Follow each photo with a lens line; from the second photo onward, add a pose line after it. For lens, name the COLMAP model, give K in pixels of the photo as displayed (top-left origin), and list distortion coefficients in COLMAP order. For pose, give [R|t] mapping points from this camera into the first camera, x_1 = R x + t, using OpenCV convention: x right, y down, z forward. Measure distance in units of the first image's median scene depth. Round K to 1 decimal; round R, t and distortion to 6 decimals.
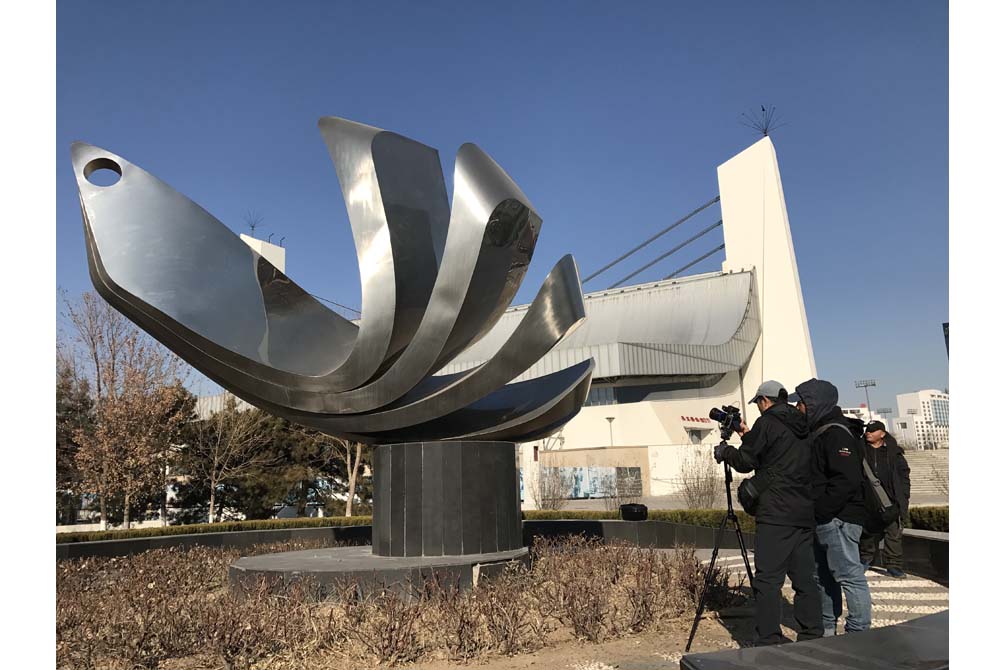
lens RADIAL K [[712.9, 0, 503.0], [0, 712.9, 335.0], [0, 0, 1]] dist [0.029417, -0.041366]
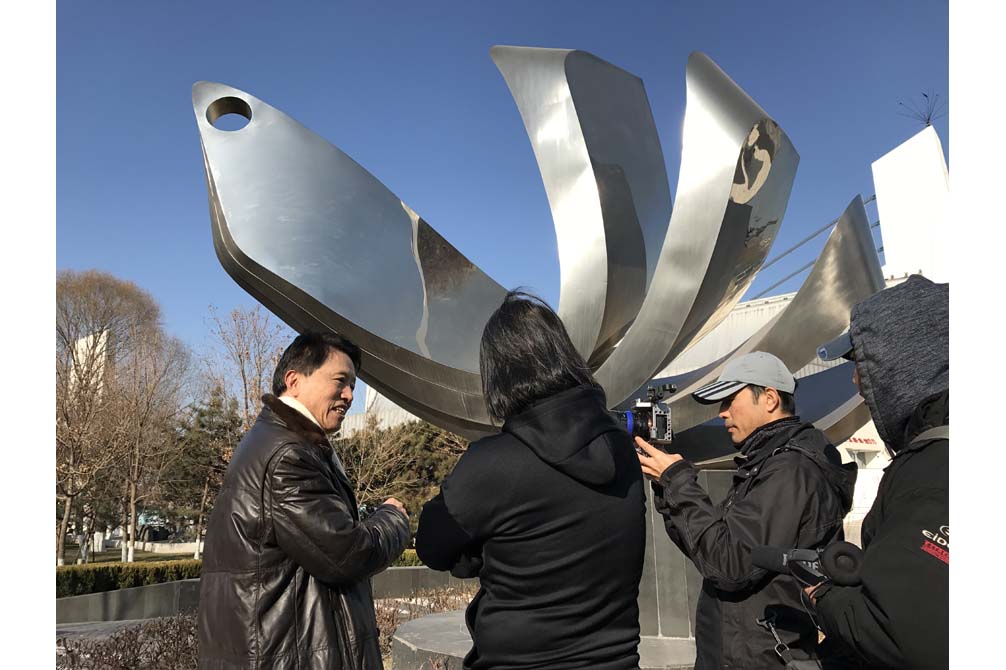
lens RADIAL K [[712.9, 0, 503.0], [0, 712.9, 335.0], [0, 0, 1]] dist [0.029417, -0.041366]
pose [[0.984454, -0.021931, -0.174270, -0.110799], [0.017181, 0.999440, -0.028722, 0.030612], [0.174802, 0.025282, 0.984279, 0.237741]]
